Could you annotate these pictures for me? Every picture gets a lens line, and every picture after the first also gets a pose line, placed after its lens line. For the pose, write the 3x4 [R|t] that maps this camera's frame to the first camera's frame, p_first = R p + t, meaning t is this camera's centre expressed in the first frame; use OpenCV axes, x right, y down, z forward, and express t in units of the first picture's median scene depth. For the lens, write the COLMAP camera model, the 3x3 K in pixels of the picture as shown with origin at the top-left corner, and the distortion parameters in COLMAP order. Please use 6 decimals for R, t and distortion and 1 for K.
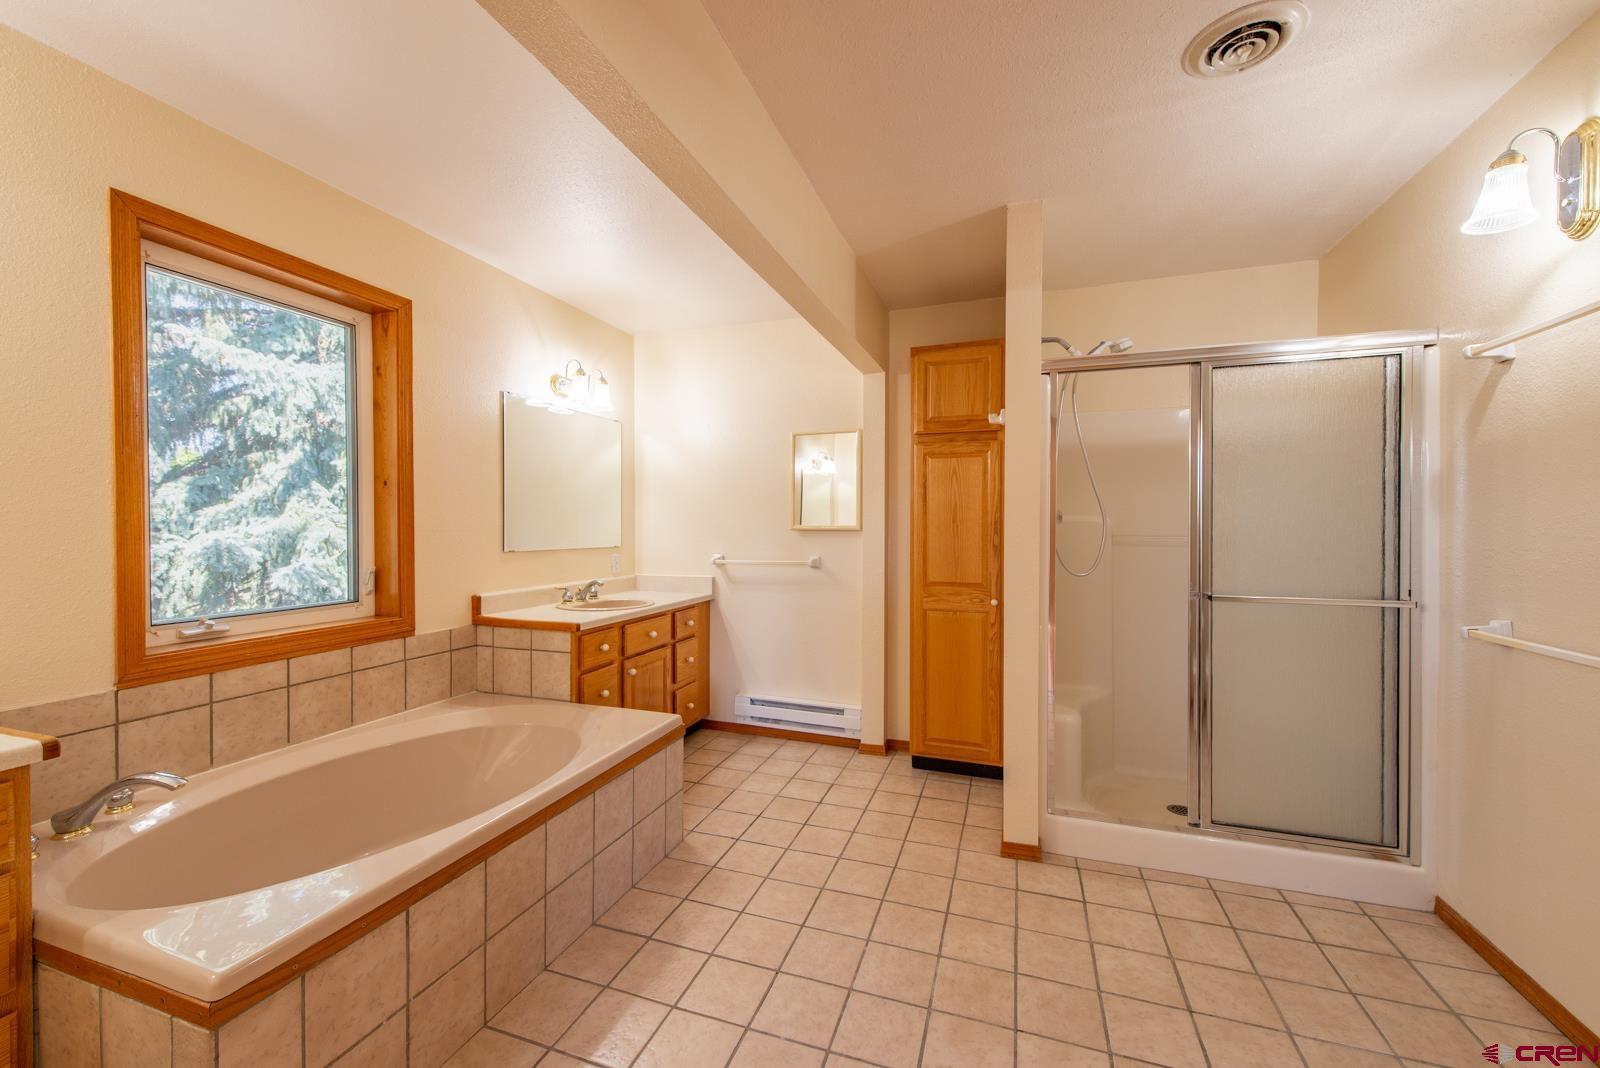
lens RADIAL K [[625.7, 0, 805.8], [0, 625.7, 530.6], [0, 0, 1]] dist [0.011134, -0.001690]
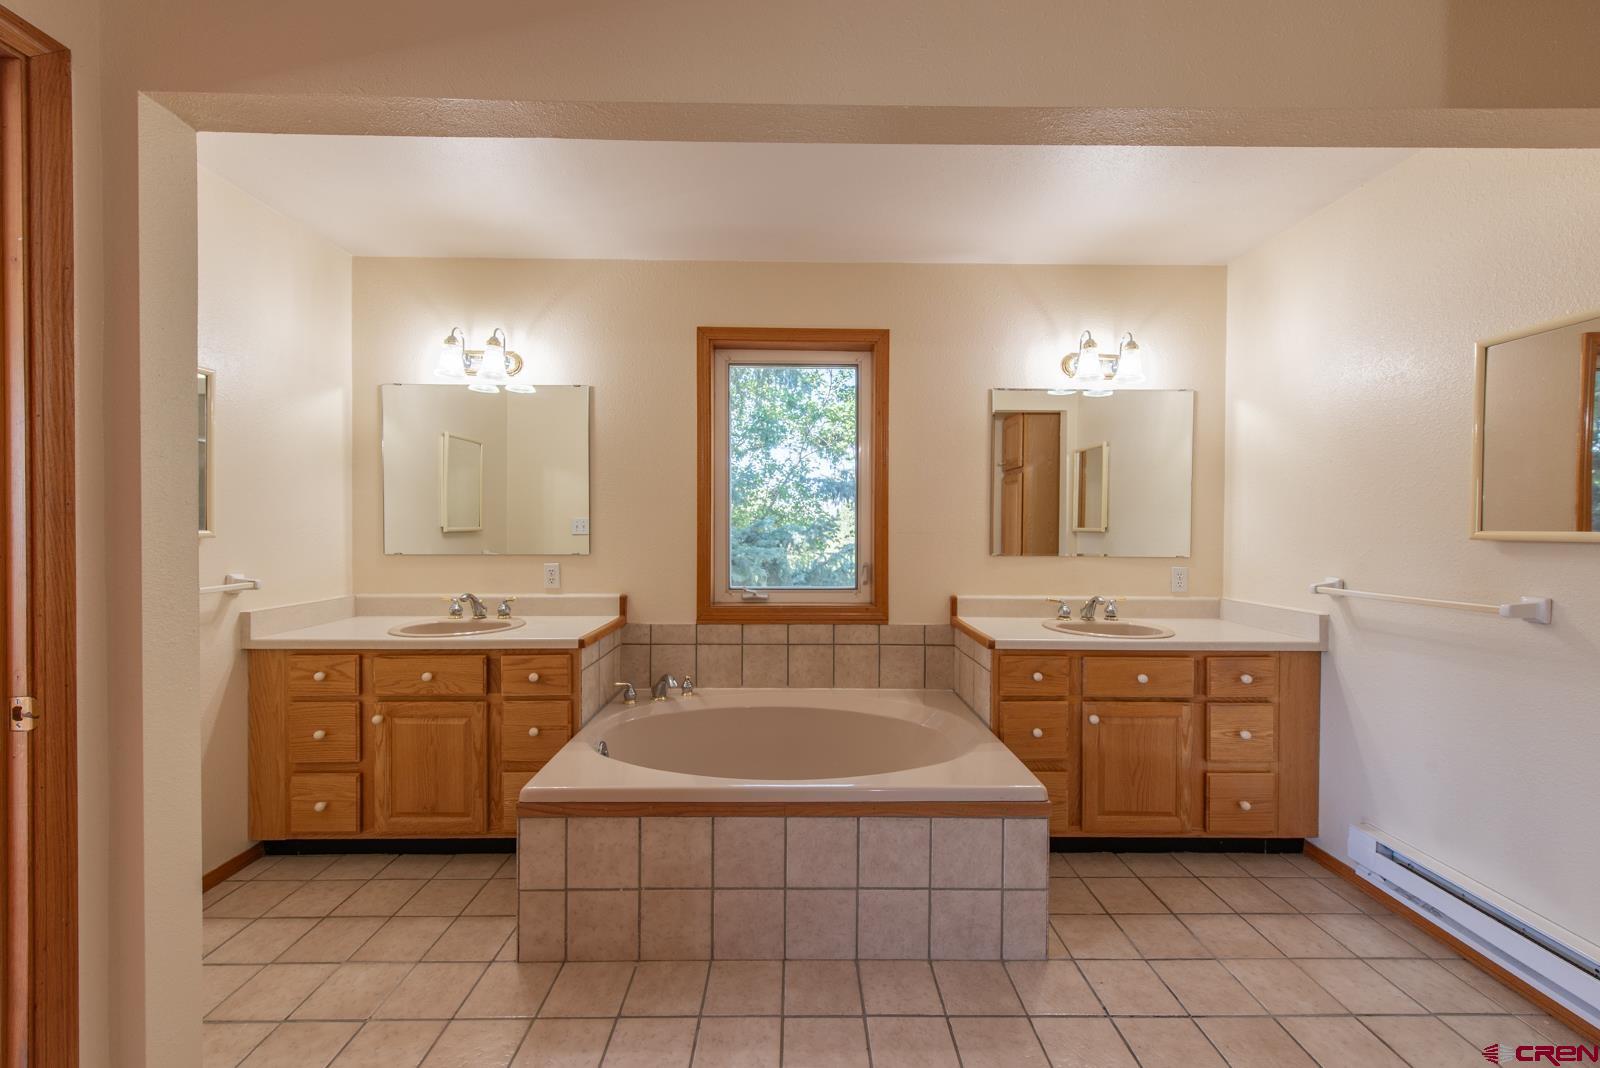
lens RADIAL K [[625.7, 0, 801.0], [0, 625.7, 531.0], [0, 0, 1]] dist [0.011134, -0.001690]
pose [[0.333889, 0.009673, -0.942563, 0.366432], [-0.013191, 0.999897, 0.005588, -0.005469], [0.942520, 0.010568, 0.333982, 0.448542]]
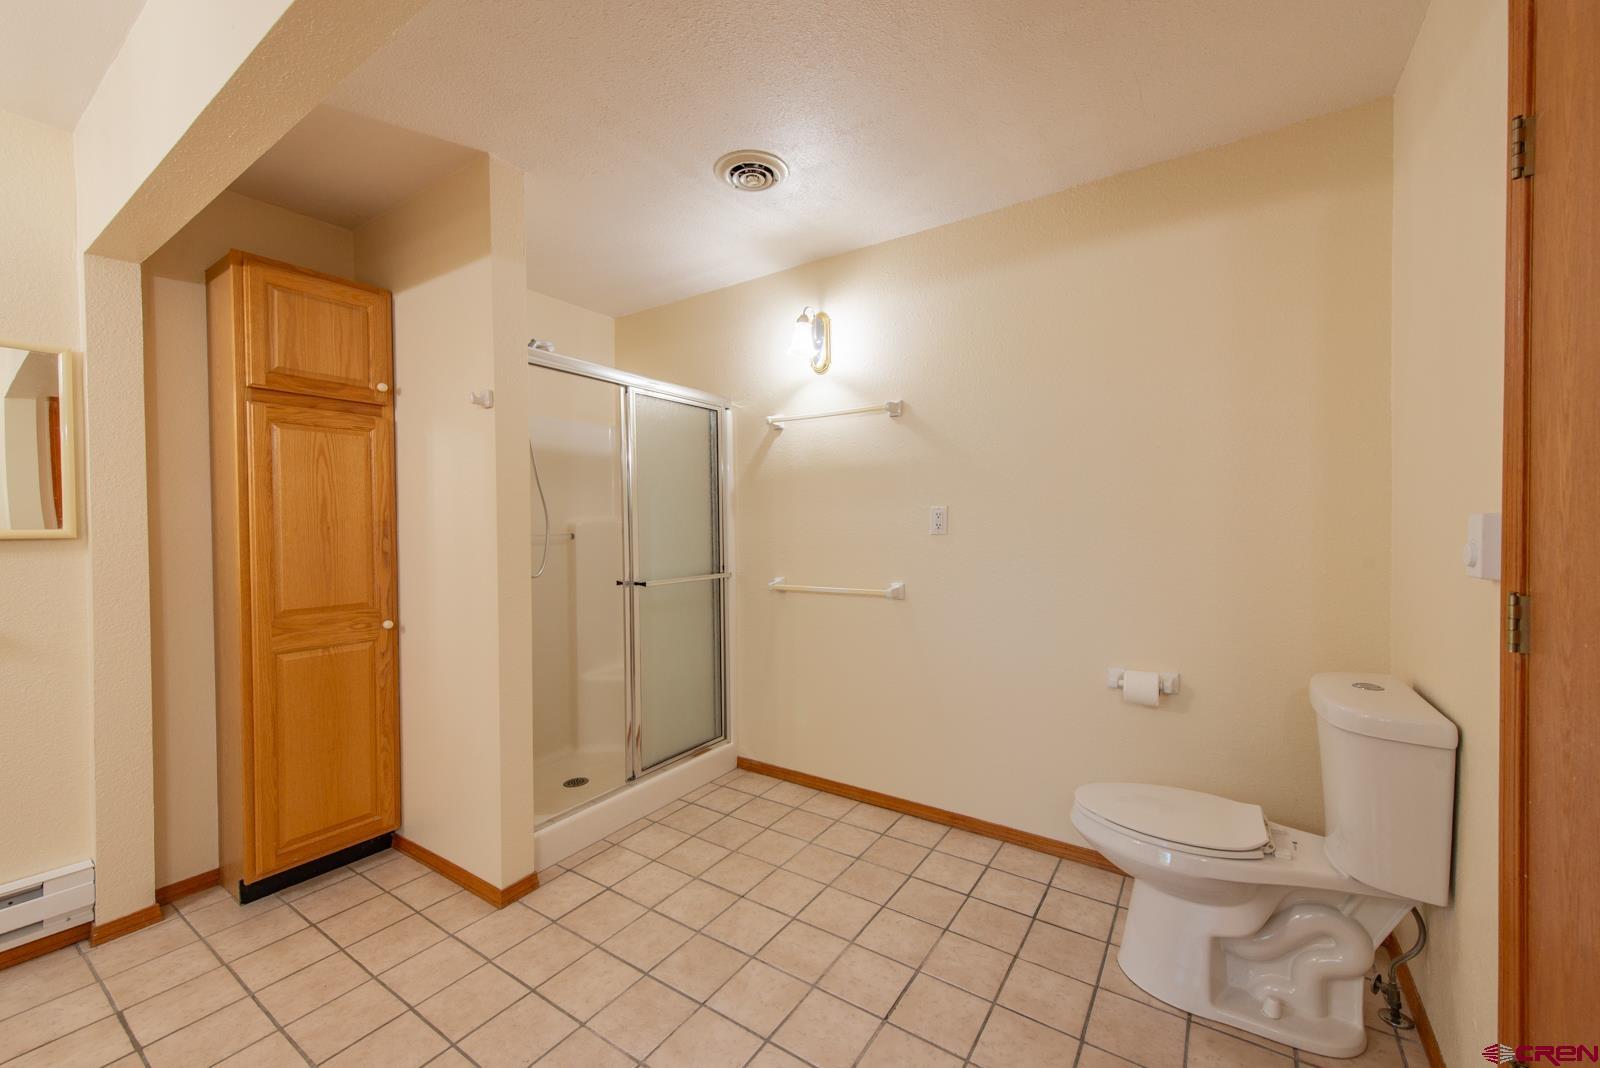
lens RADIAL K [[625.7, 0, 809.7], [0, 625.7, 530.3], [0, 0, 1]] dist [0.011134, -0.001690]
pose [[0.252767, -0.014256, 0.967422, -0.366382], [0.015145, 0.999827, 0.010777, -0.004115], [-0.967409, 0.011928, 0.252939, 0.323461]]
